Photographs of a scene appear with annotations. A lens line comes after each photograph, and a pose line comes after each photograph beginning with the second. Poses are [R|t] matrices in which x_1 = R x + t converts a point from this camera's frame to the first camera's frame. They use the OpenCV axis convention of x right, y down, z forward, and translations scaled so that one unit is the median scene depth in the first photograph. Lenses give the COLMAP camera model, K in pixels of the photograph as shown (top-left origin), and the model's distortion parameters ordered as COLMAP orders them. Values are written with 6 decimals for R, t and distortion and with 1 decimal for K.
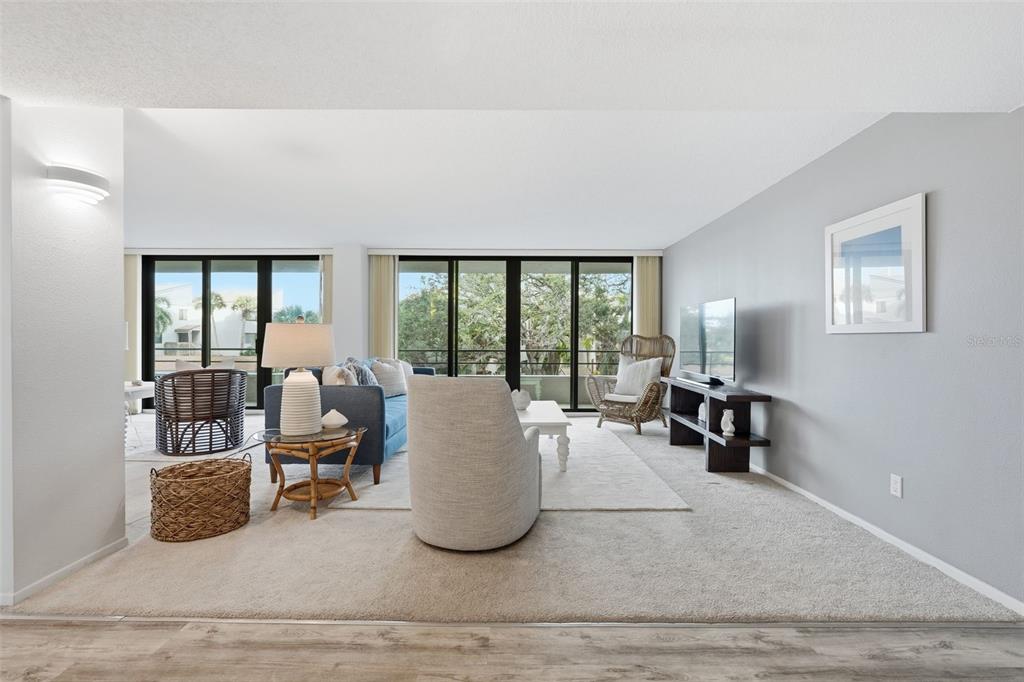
lens RADIAL K [[458.3, 0, 508.9], [0, 458.3, 344.4], [0, 0, 1]] dist [-0.012250, 0.003523]
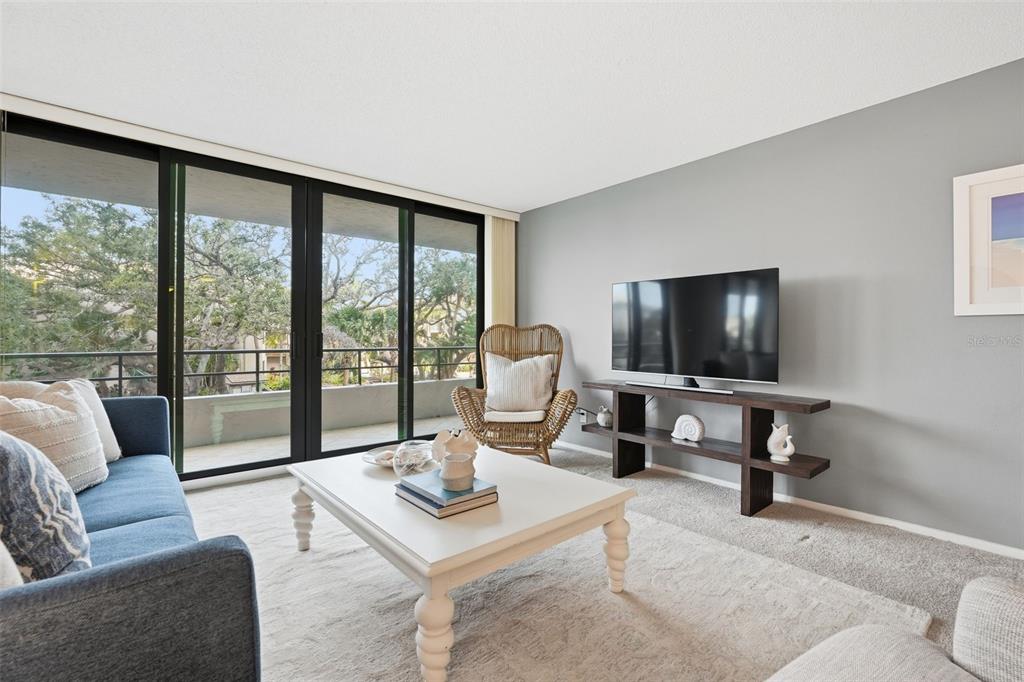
lens RADIAL K [[458.3, 0, 513.7], [0, 458.3, 337.4], [0, 0, 1]] dist [-0.012250, 0.003523]
pose [[0.751517, -0.003754, 0.659702, -0.164788], [0.011892, 0.999898, -0.007858, 0.005219], [-0.659606, 0.013751, 0.751486, 0.412125]]
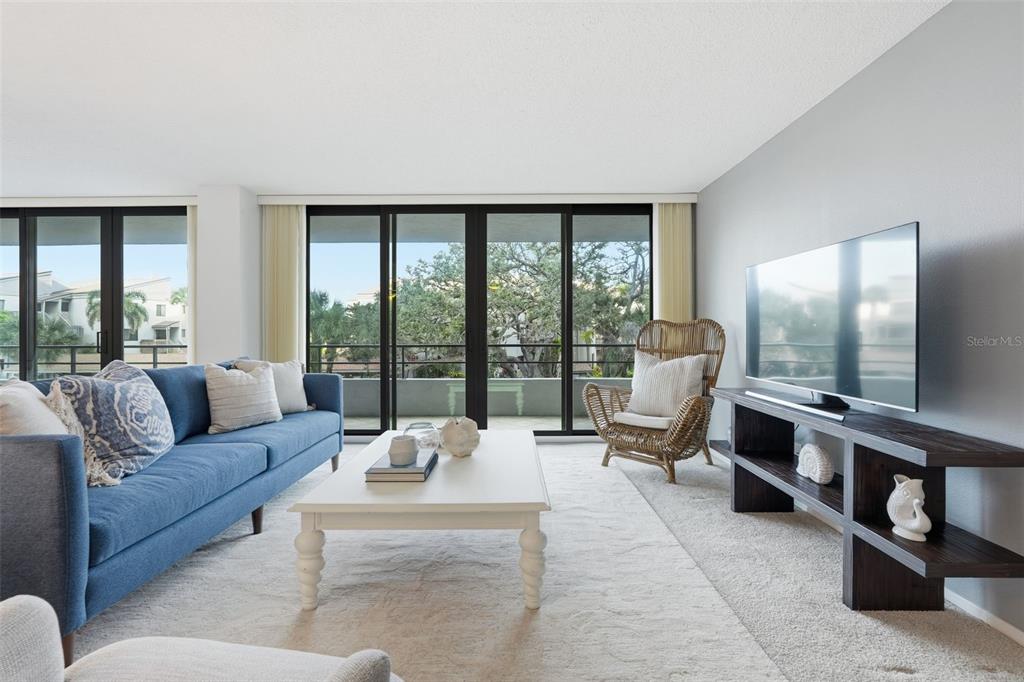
lens RADIAL K [[458.3, 0, 511.1], [0, 458.3, 335.8], [0, 0, 1]] dist [-0.012250, 0.003523]
pose [[0.999959, -0.007865, 0.004400, 0.056797], [0.007898, 0.999940, -0.007629, 0.004856], [-0.004340, 0.007663, 0.999961, 0.317389]]
